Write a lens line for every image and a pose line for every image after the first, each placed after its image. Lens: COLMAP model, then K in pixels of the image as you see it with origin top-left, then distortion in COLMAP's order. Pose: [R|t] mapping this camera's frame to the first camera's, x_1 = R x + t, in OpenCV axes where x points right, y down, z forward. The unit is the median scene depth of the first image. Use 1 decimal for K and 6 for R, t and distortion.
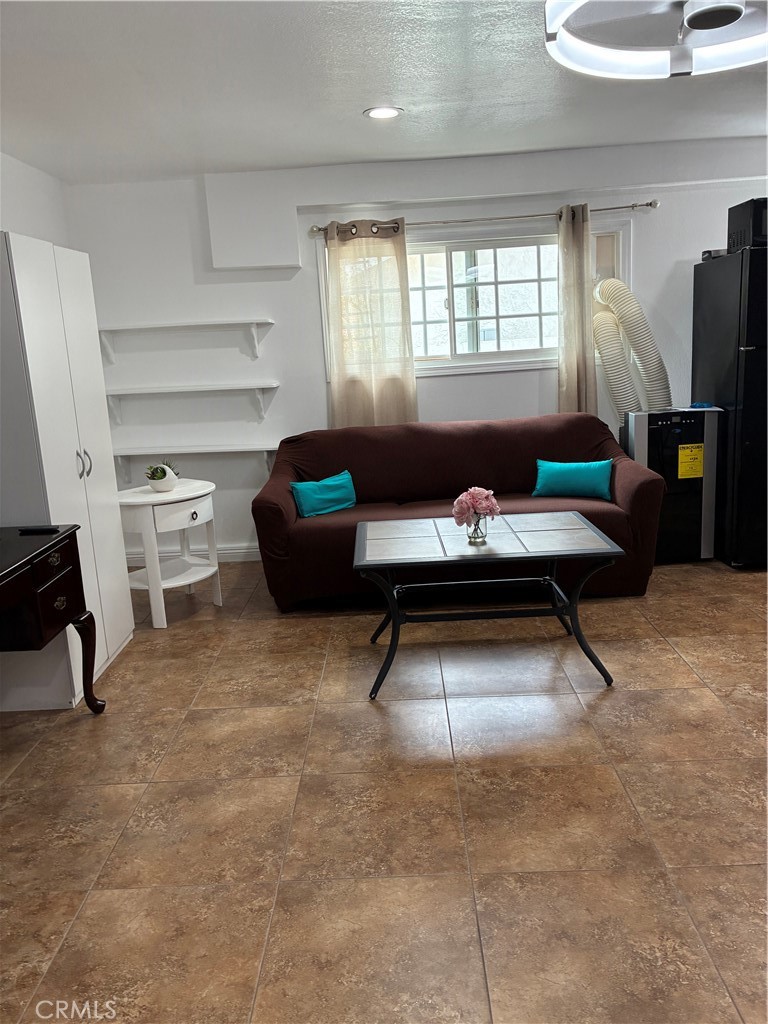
lens RADIAL K [[778.9, 0, 380.7], [0, 778.9, 500.7], [0, 0, 1]] dist [0.062931, -0.088410]
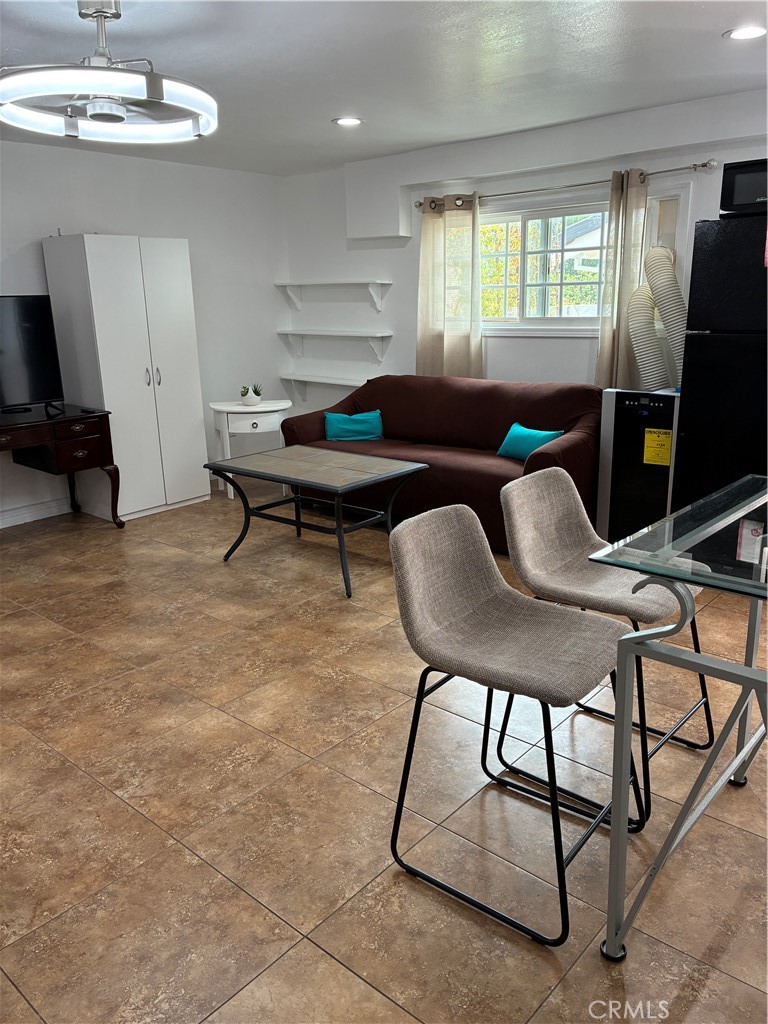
lens RADIAL K [[777.7, 0, 384.2], [0, 777.7, 506.3], [0, 0, 1]] dist [0.046004, -0.061930]
pose [[0.759973, 0.206519, -0.616272, 0.752068], [-0.152451, 0.978365, 0.139862, -0.062803], [0.631823, -0.012340, 0.775015, 0.054168]]
